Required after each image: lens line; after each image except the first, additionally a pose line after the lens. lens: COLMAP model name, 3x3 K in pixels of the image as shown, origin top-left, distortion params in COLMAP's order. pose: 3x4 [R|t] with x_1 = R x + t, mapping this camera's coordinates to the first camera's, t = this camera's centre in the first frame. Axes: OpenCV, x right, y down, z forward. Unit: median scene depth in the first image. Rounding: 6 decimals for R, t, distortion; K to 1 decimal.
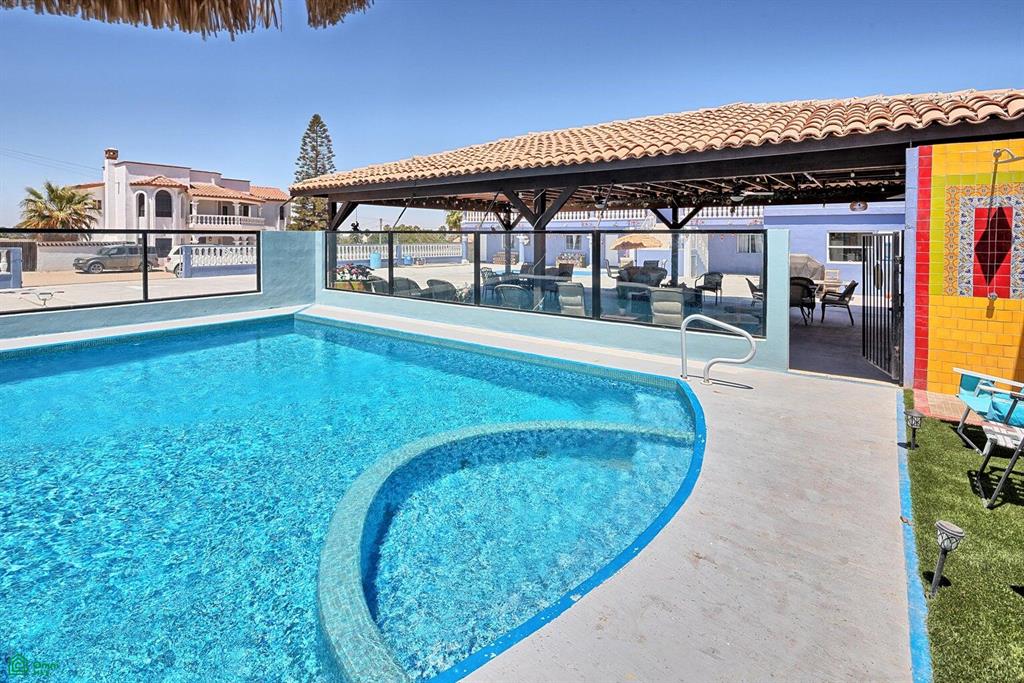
lens RADIAL K [[494.8, 0, 509.9], [0, 494.8, 244.0], [0, 0, 1]] dist [0.003455, -0.001564]
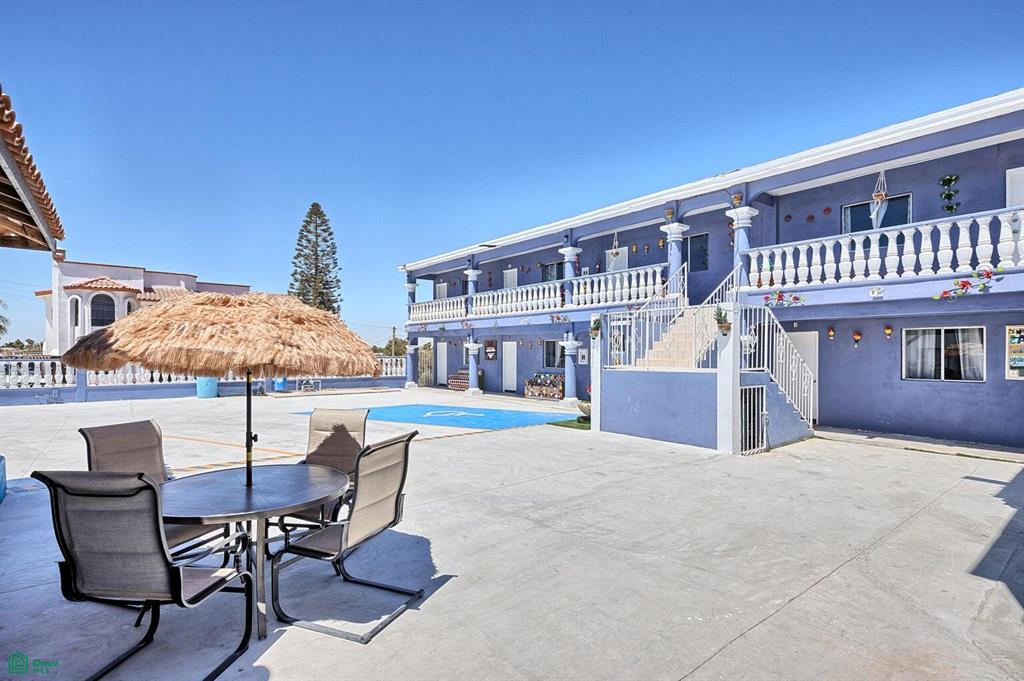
lens RADIAL K [[494.8, 0, 509.0], [0, 494.8, 355.7], [0, 0, 1]] dist [0.003455, -0.001564]
pose [[0.968095, -0.002860, -0.250568, 0.175679], [0.001153, 0.999975, -0.006958, 0.001790], [0.250582, 0.006447, 0.968074, 0.372107]]
